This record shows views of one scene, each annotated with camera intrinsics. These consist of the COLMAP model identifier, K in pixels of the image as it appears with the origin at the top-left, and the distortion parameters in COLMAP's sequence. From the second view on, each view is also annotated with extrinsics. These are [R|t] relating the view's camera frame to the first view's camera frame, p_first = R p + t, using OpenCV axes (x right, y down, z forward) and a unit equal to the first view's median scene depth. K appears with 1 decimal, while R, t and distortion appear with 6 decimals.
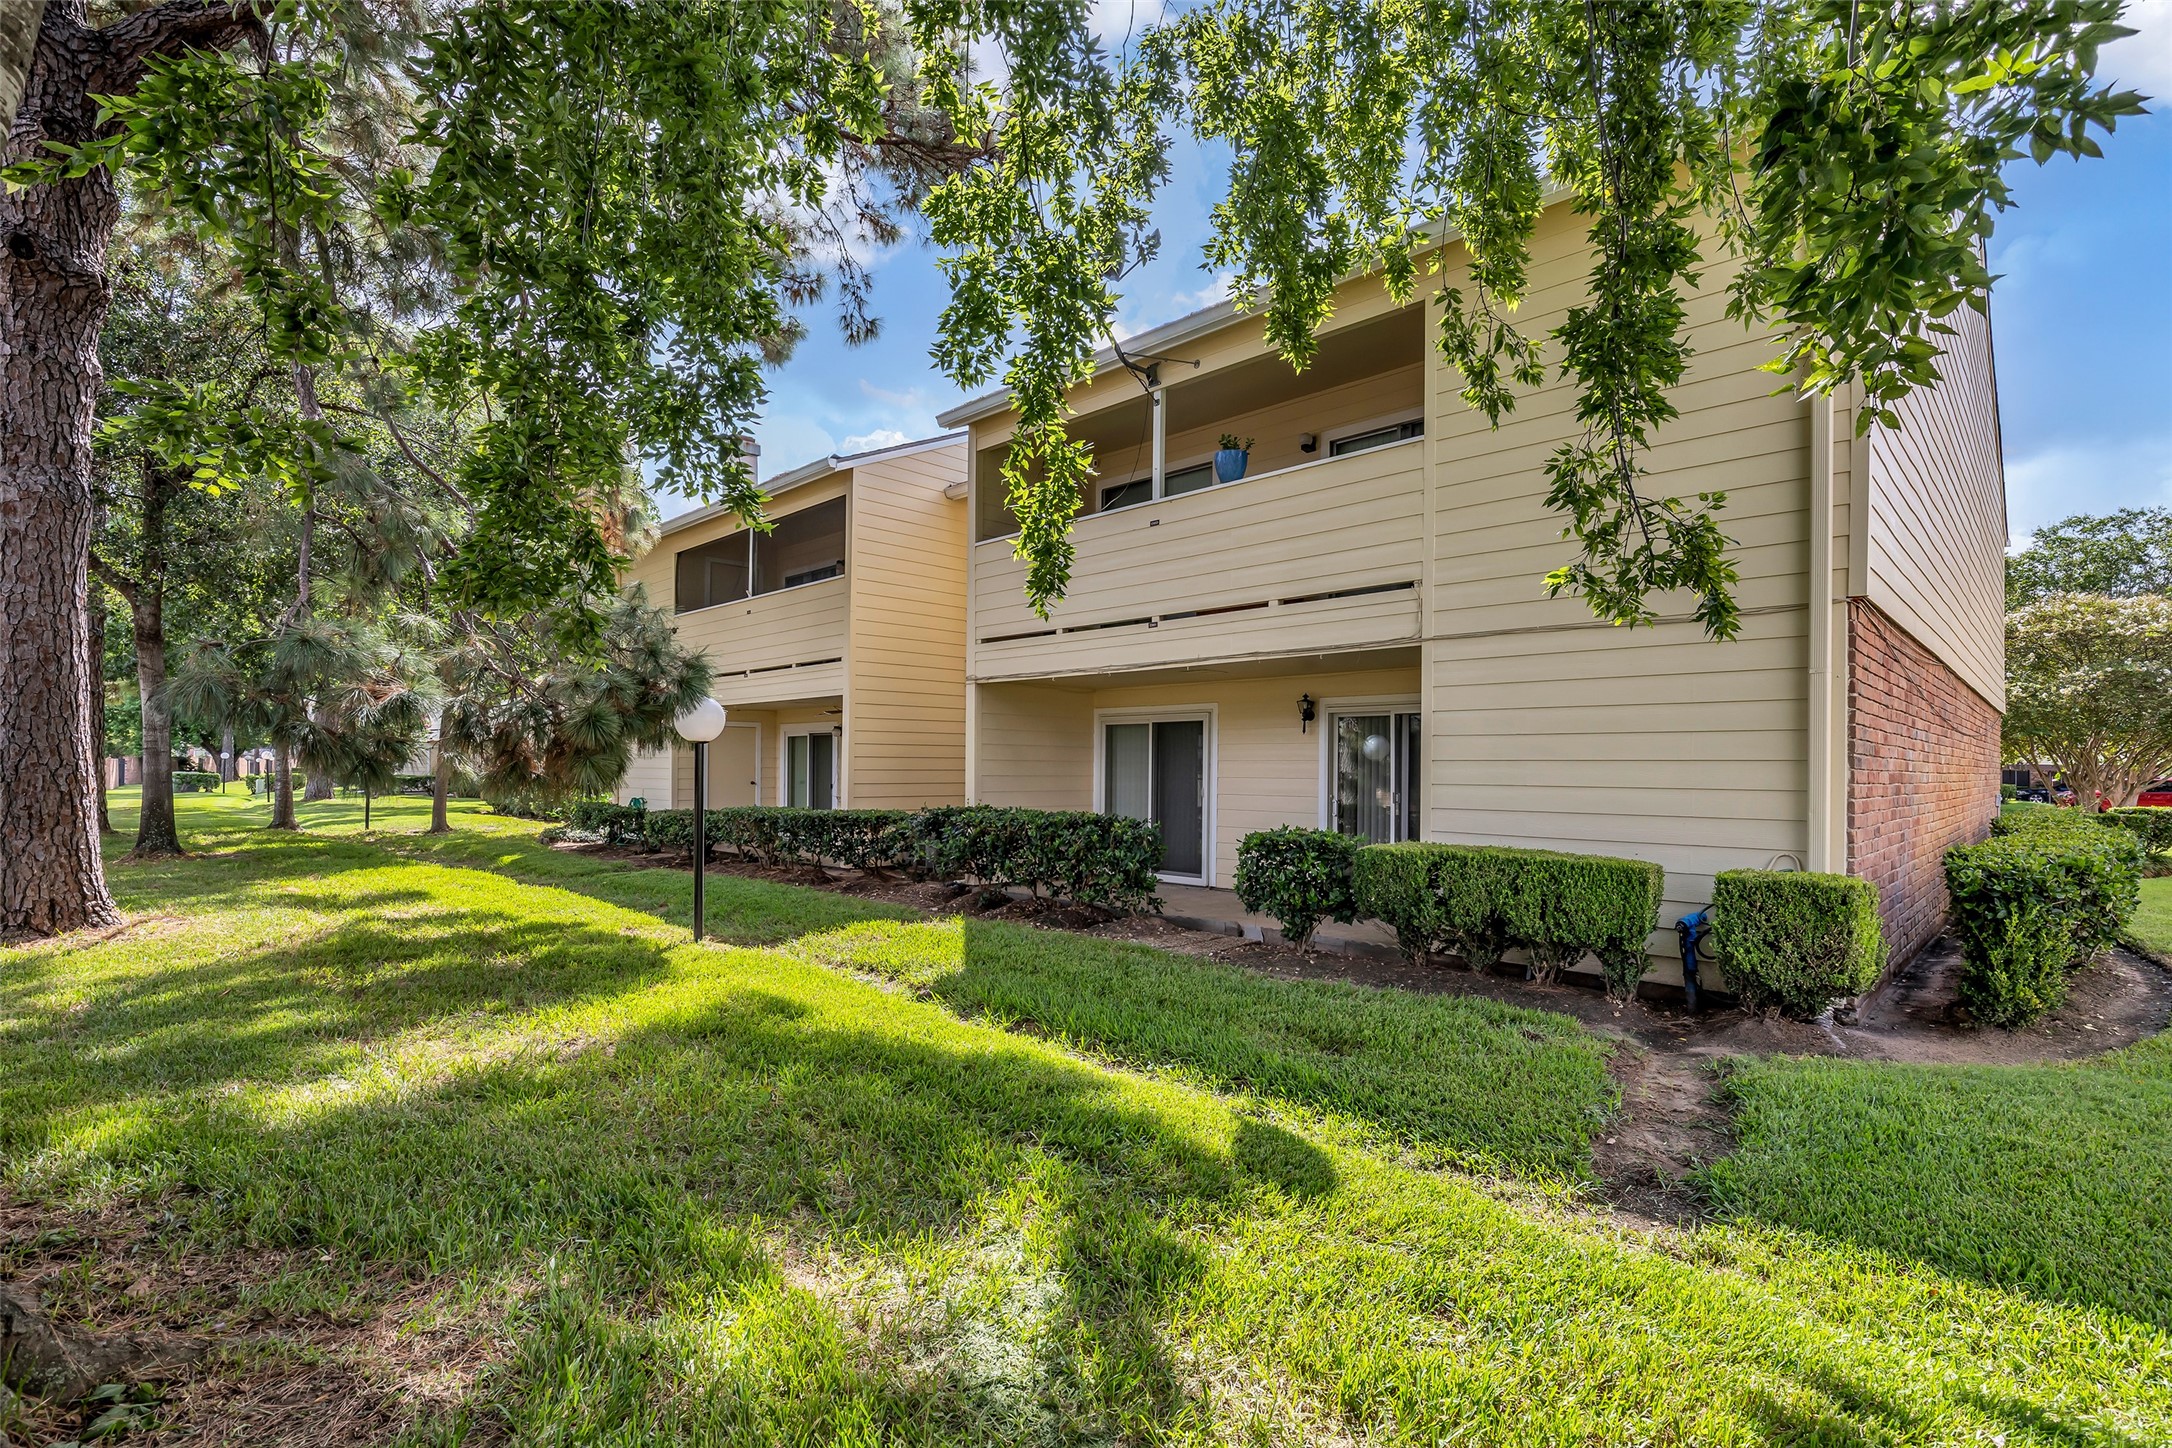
lens RADIAL K [[988.5, 0, 1063.4], [0, 988.5, 741.5], [0, 0, 1]] dist [-0.006039, -0.000393]
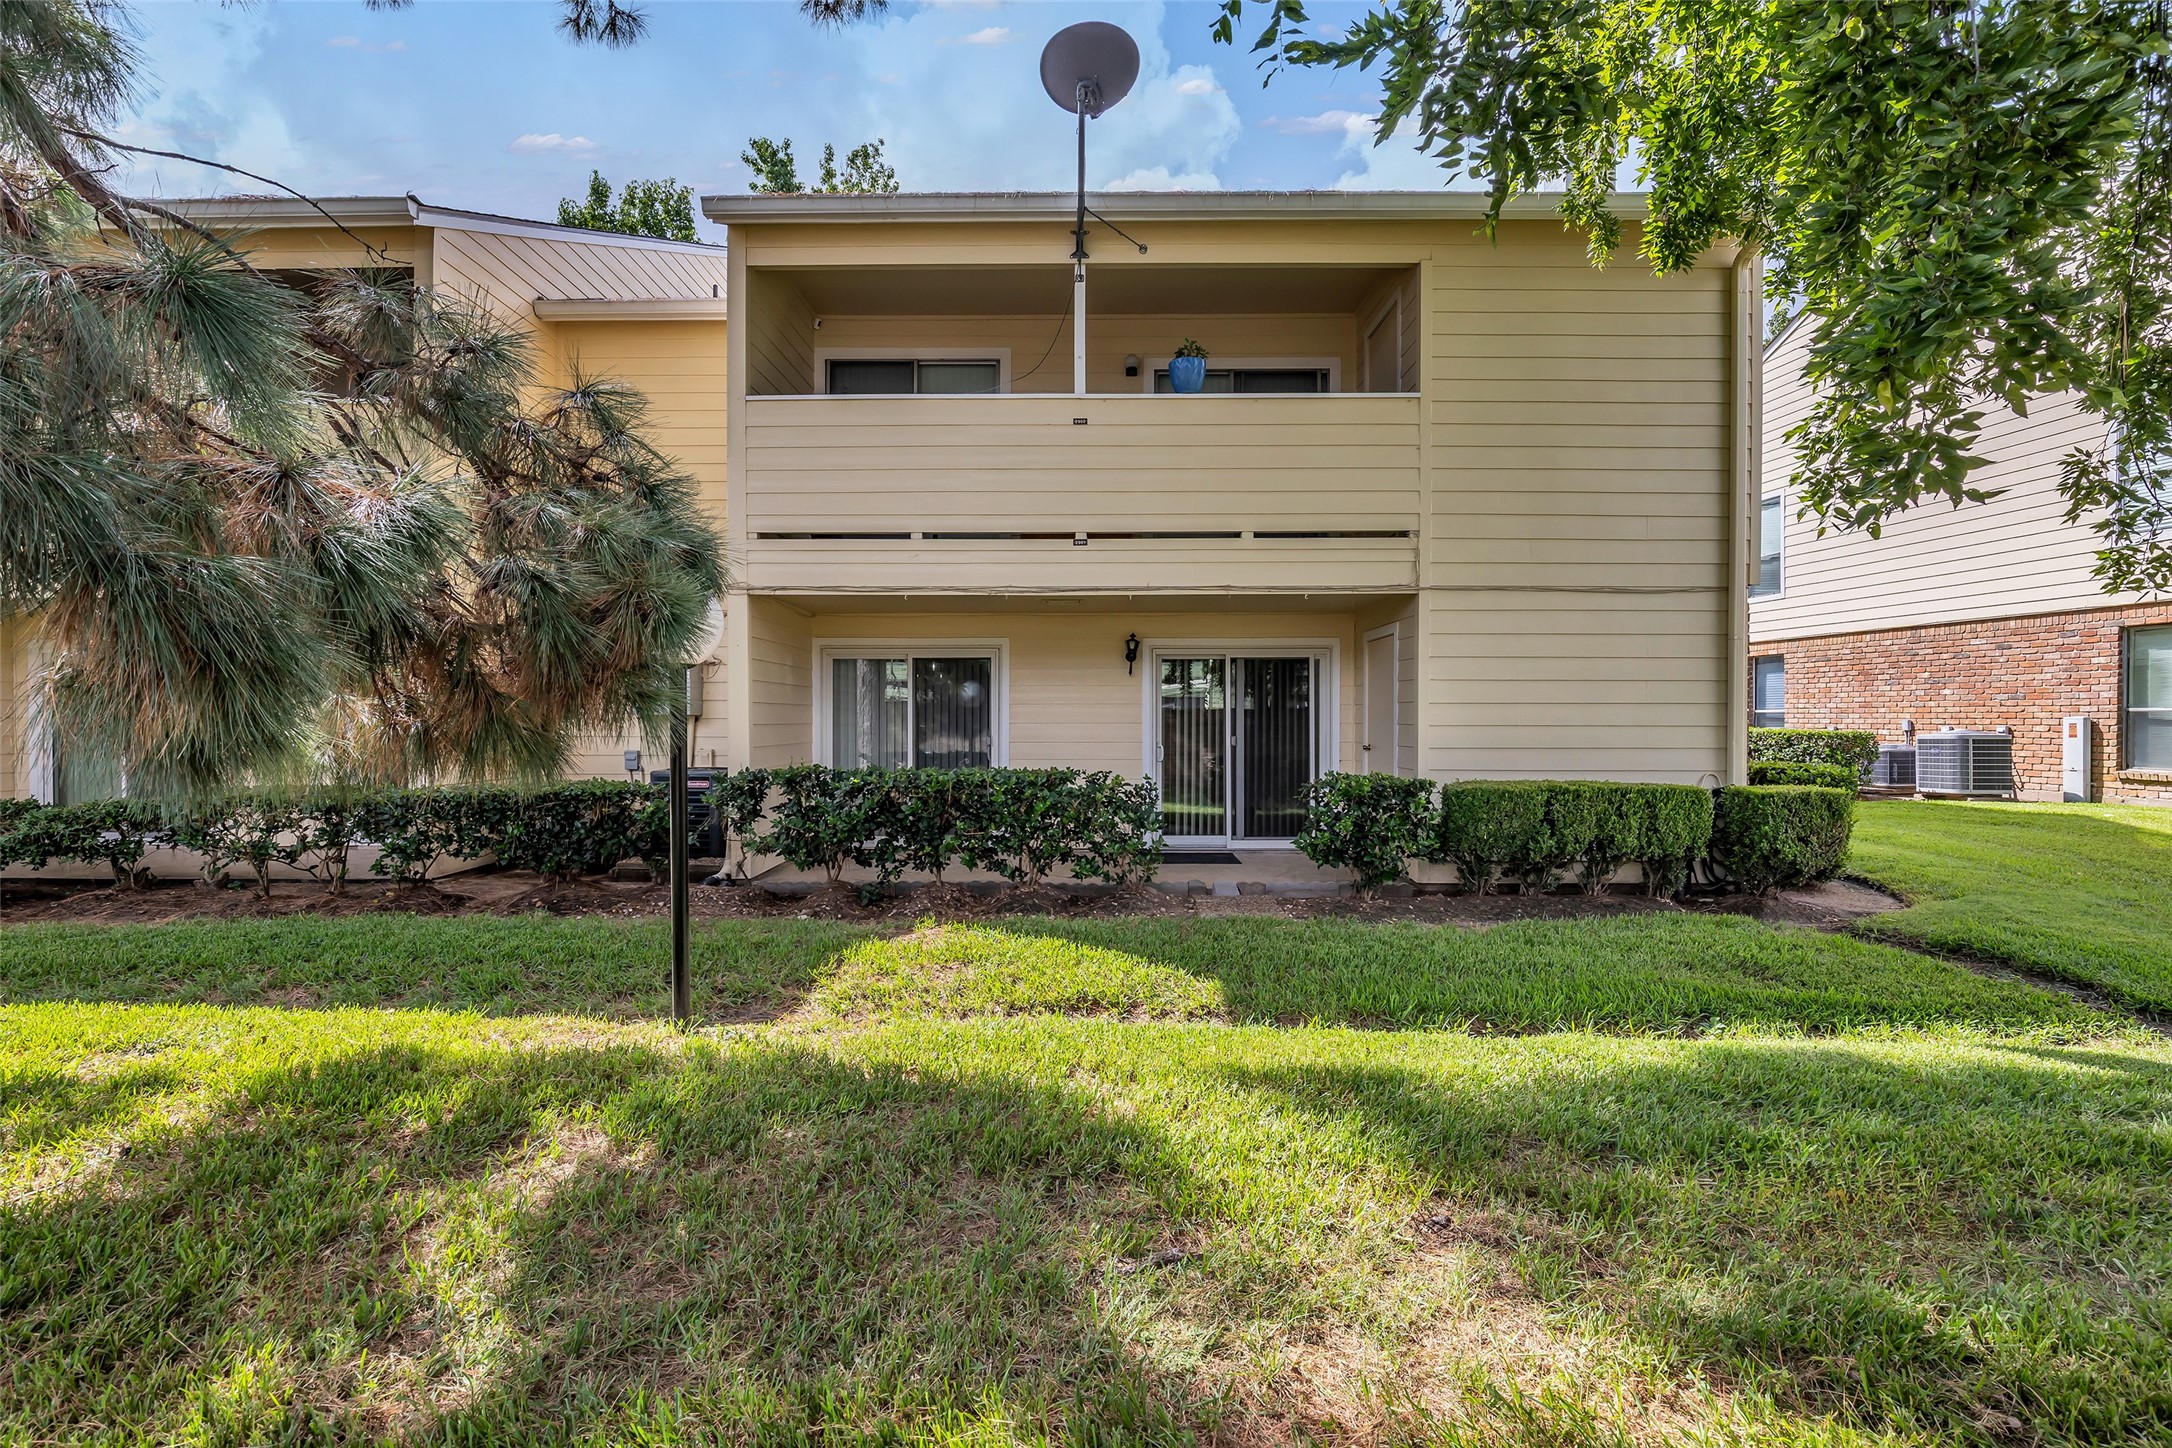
lens RADIAL K [[988.5, 0, 1076.9], [0, 988.5, 716.0], [0, 0, 1]] dist [-0.006039, -0.000393]
pose [[0.724032, -0.004607, 0.689751, -0.493626], [-0.014844, 0.999642, 0.022258, 0.011893], [-0.689607, -0.026354, 0.723704, 0.384566]]
